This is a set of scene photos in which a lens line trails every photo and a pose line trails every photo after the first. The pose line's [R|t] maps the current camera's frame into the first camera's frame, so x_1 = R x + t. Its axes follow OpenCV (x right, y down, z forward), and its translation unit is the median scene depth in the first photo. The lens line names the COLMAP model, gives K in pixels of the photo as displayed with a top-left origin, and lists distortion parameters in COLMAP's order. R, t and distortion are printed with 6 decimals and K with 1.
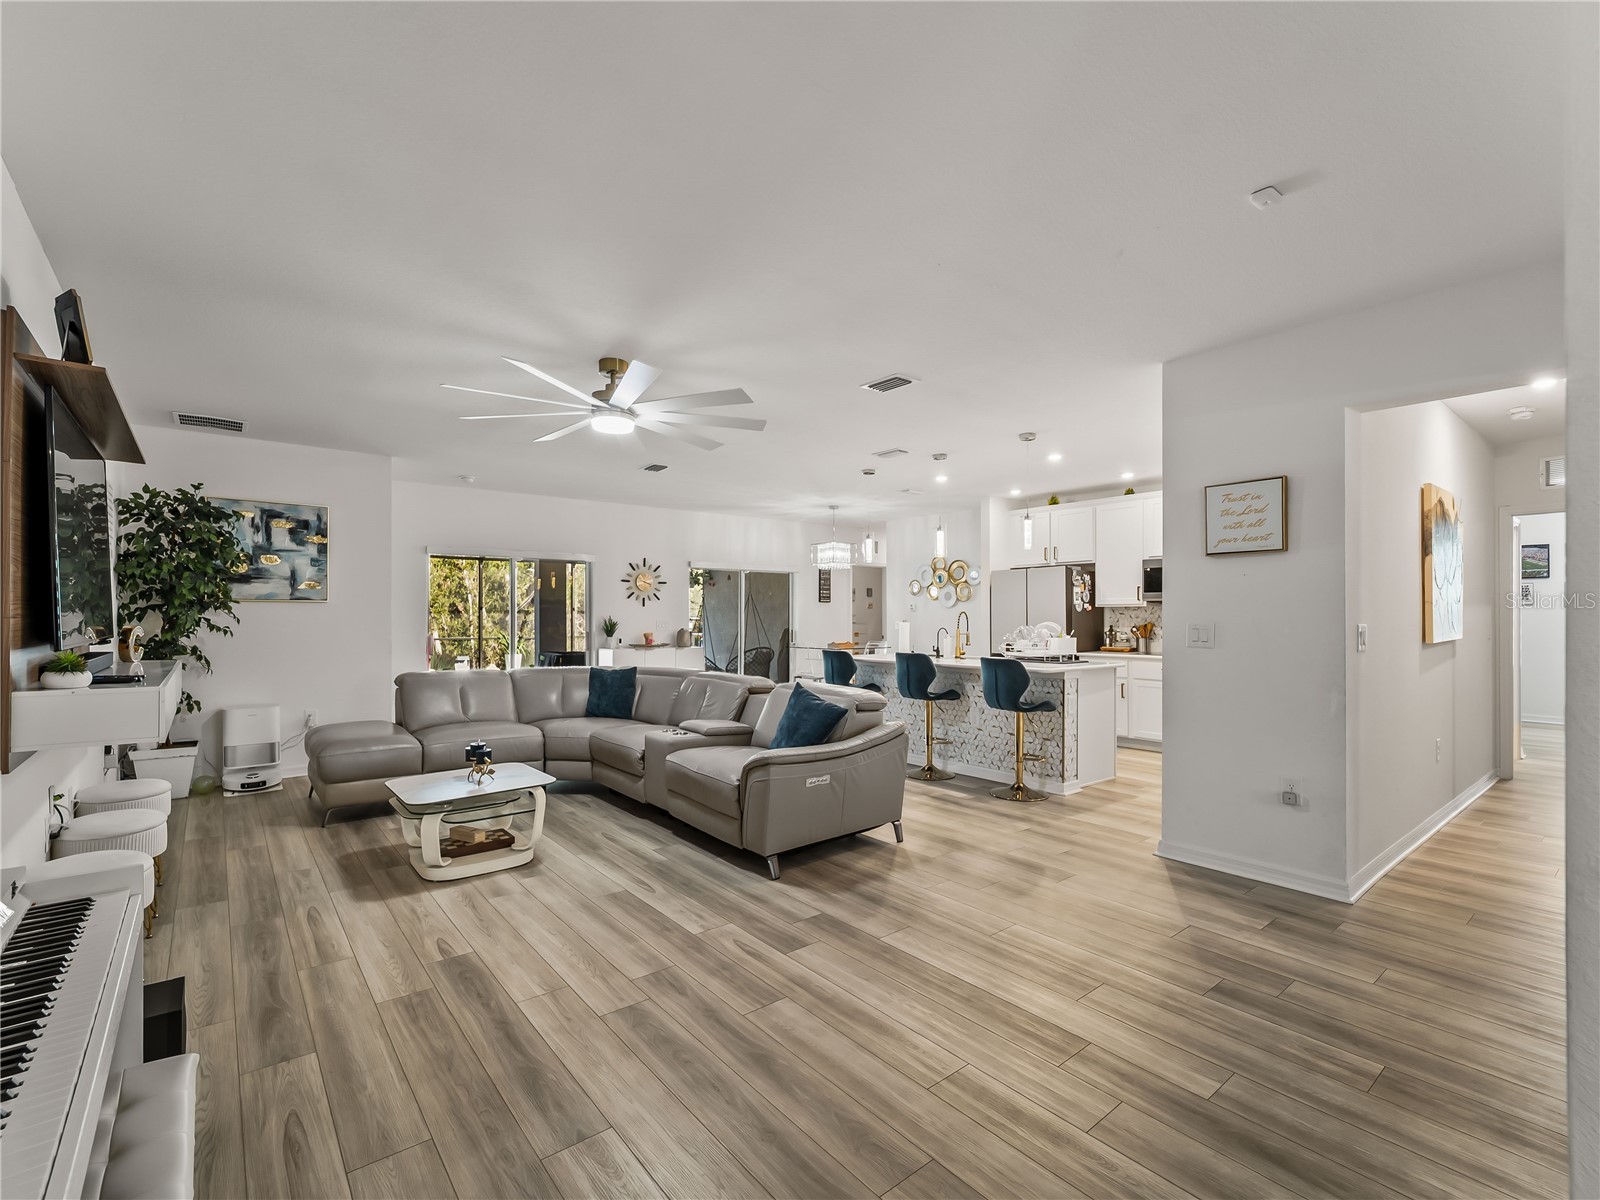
lens RADIAL K [[733.7, 0, 805.1], [0, 733.7, 621.4], [0, 0, 1]] dist [-0.003469, -0.001221]
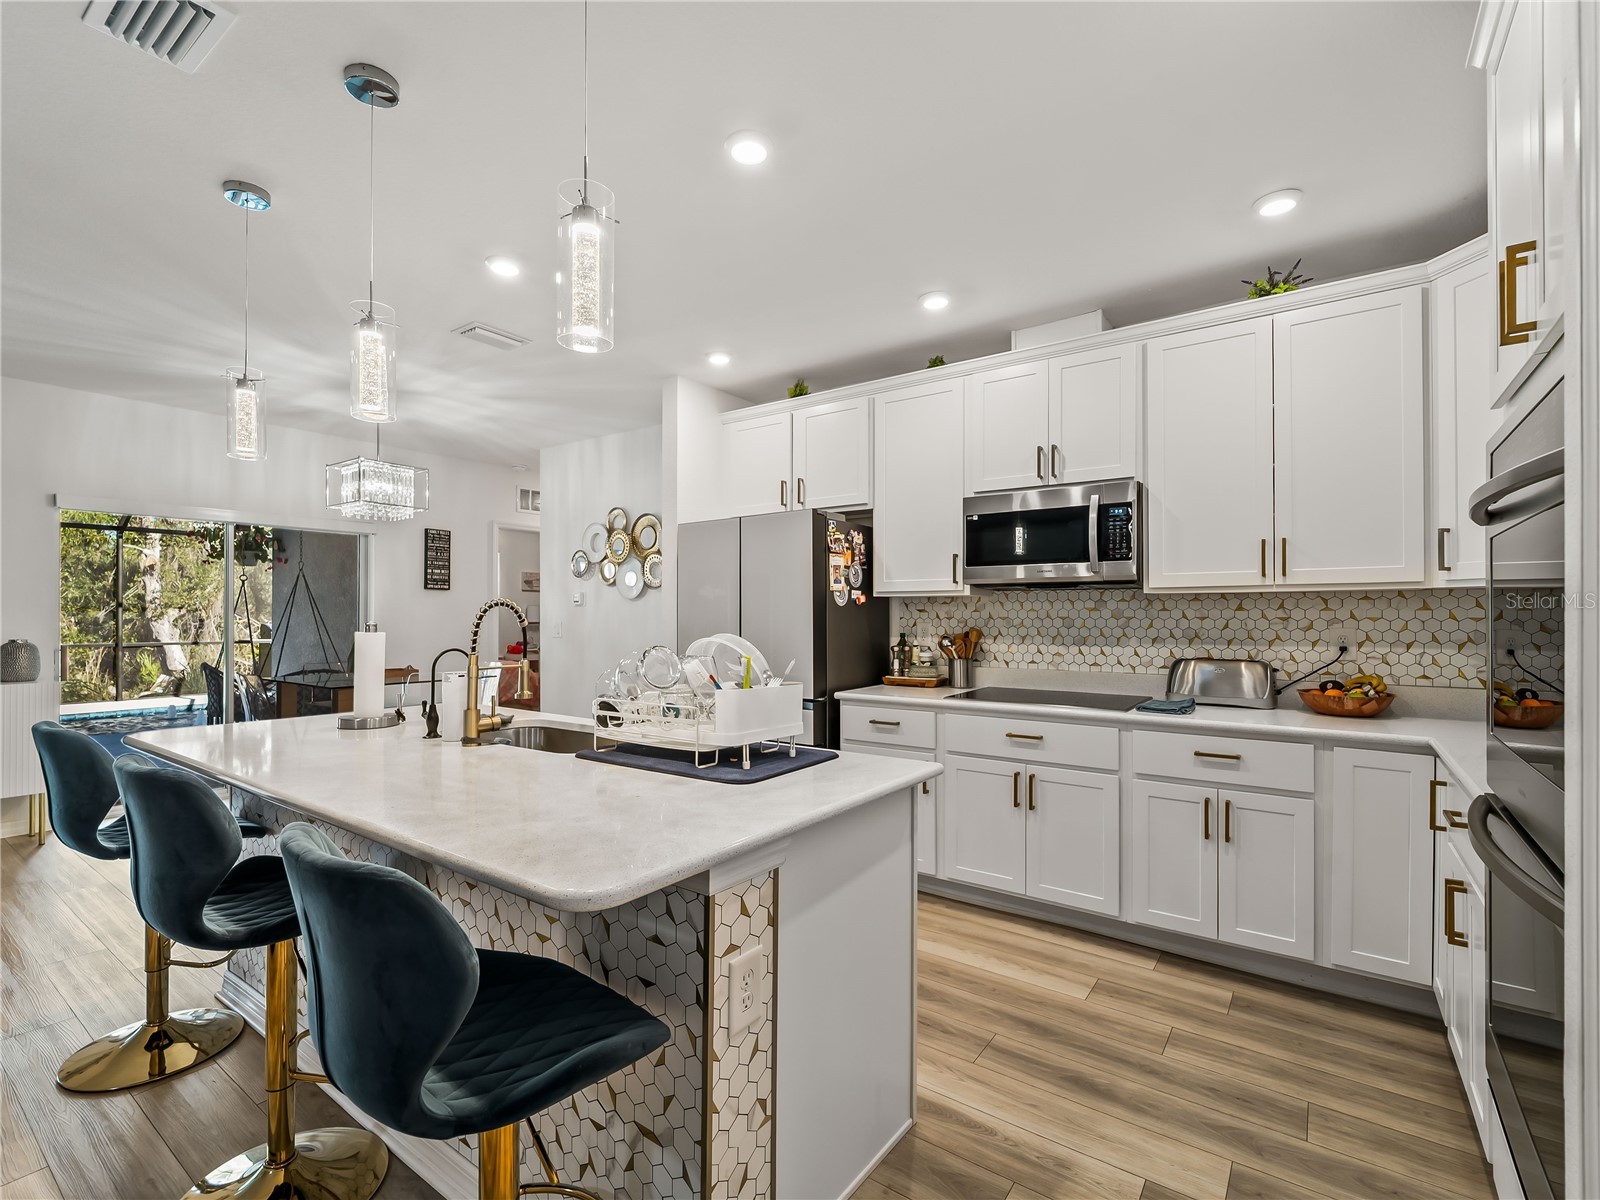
lens RADIAL K [[733.7, 0, 808.4], [0, 733.7, 614.9], [0, 0, 1]] dist [-0.003469, -0.001221]
pose [[0.964993, 0.000894, 0.262273, 0.322835], [-0.000047, 0.999995, -0.003234, -0.008621], [-0.262274, 0.003108, 0.964988, 0.768633]]
